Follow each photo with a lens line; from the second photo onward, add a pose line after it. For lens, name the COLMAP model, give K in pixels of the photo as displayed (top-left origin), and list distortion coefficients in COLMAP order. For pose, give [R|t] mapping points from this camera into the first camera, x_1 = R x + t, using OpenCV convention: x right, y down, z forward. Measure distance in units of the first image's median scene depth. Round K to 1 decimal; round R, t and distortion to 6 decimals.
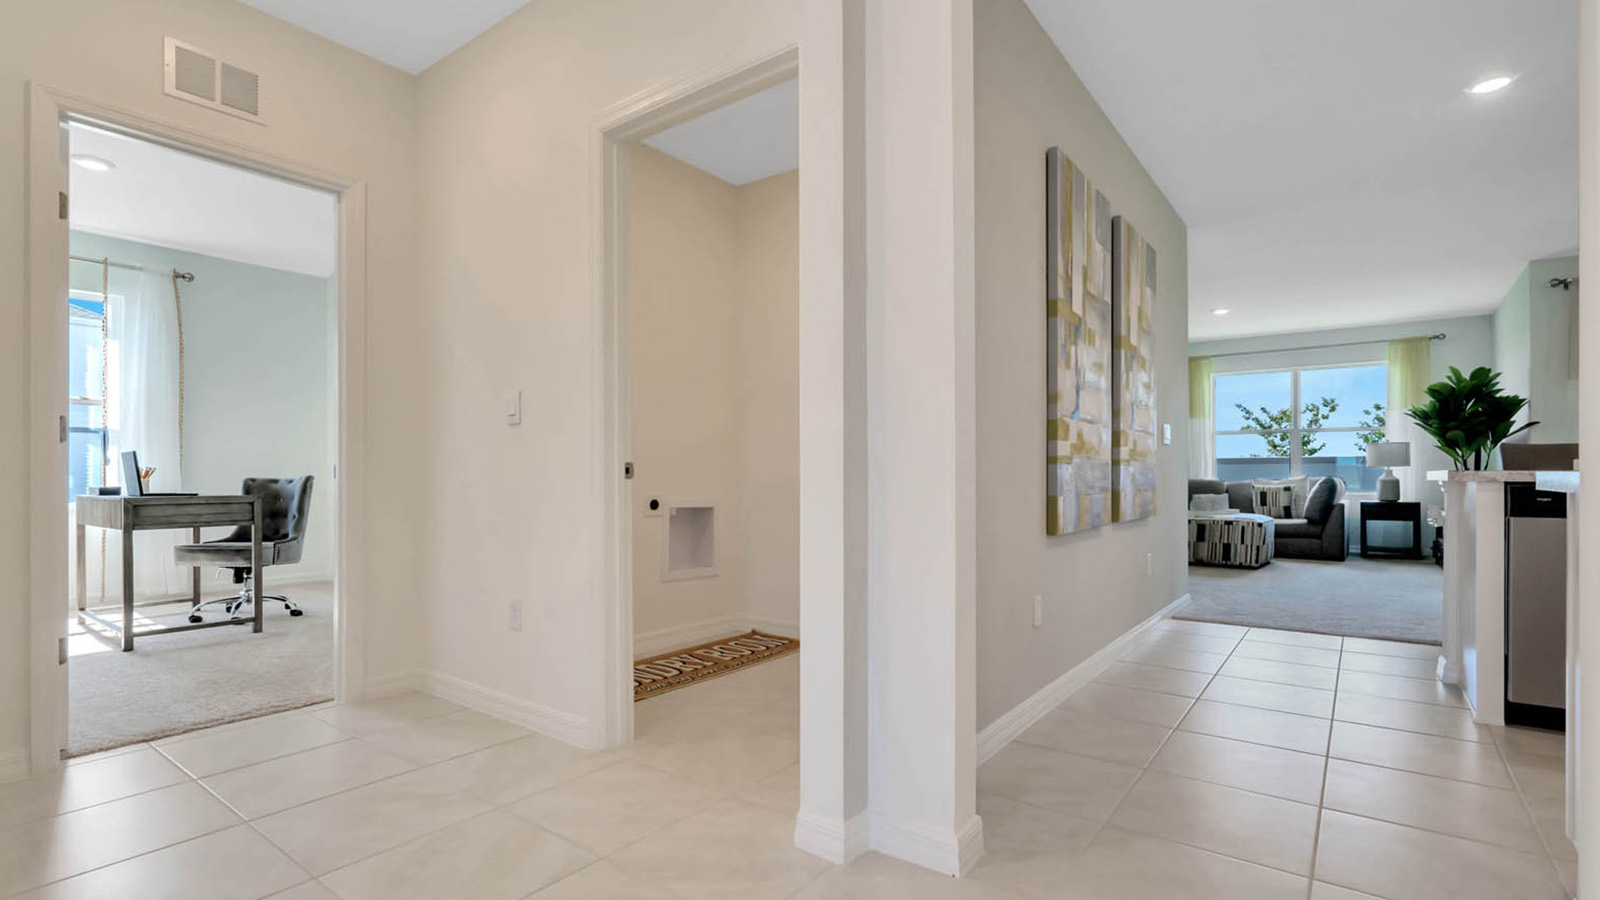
lens RADIAL K [[746.8, 0, 798.1], [0, 746.8, 477.9], [0, 0, 1]] dist [0.000392, 0.000062]
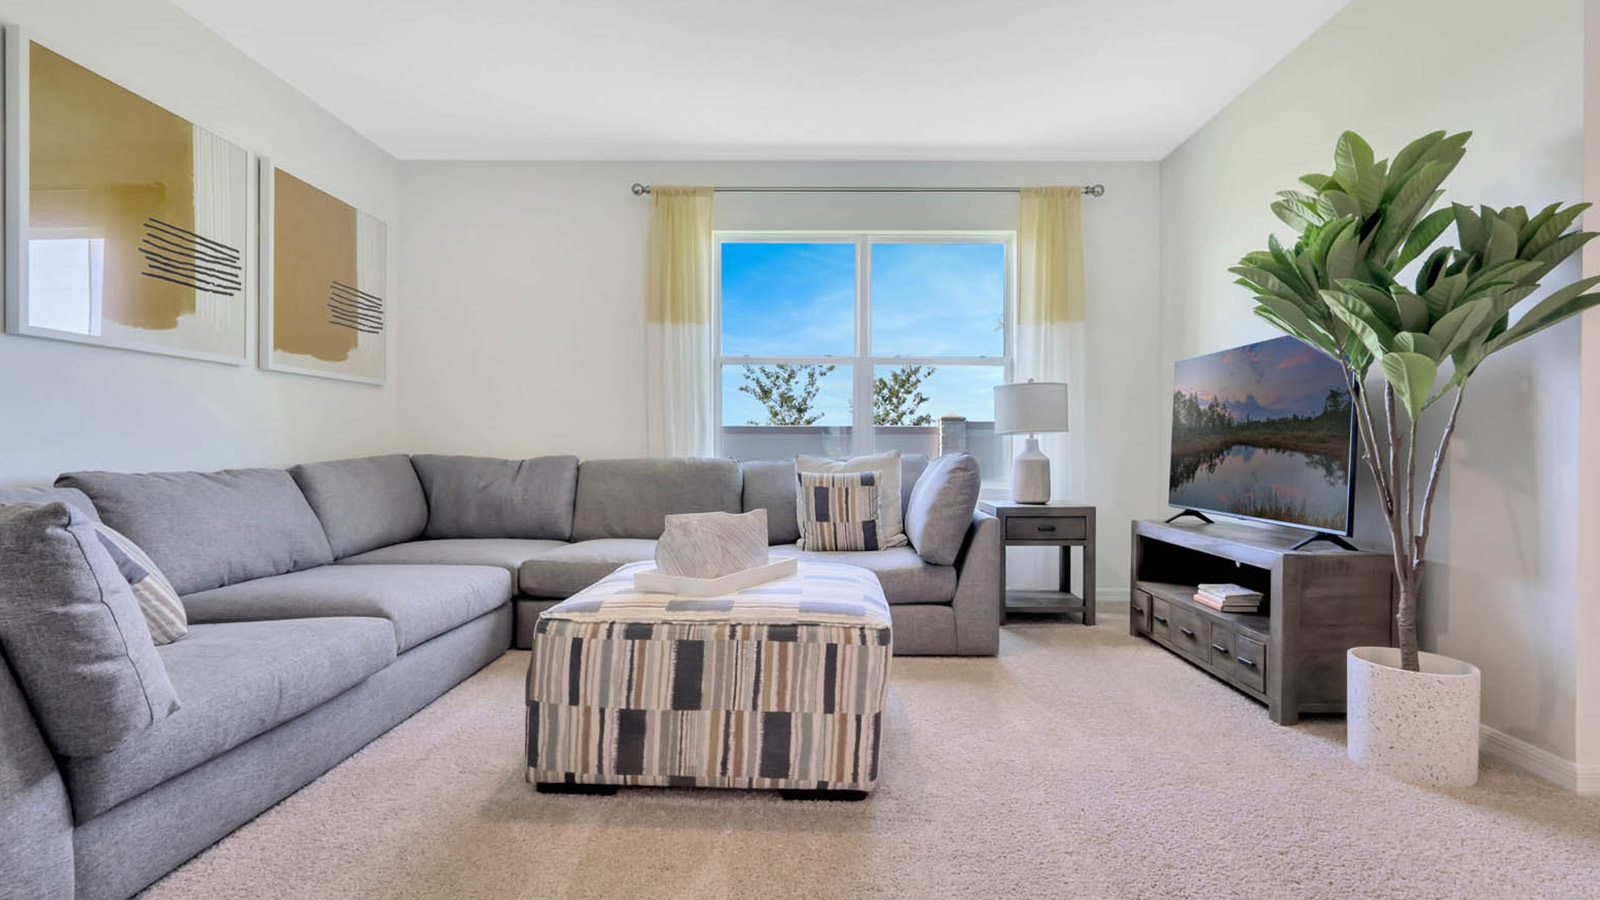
lens RADIAL K [[772.9, 0, 800.0], [0, 772.9, 450.0], [0, 0, 1]] dist [-0.000398, -0.000022]
pose [[0.809590, 0.003537, 0.586985, 0.369413], [-0.004684, 0.999989, 0.000435, -0.003846], [-0.586977, -0.003102, 0.809597, 0.680604]]
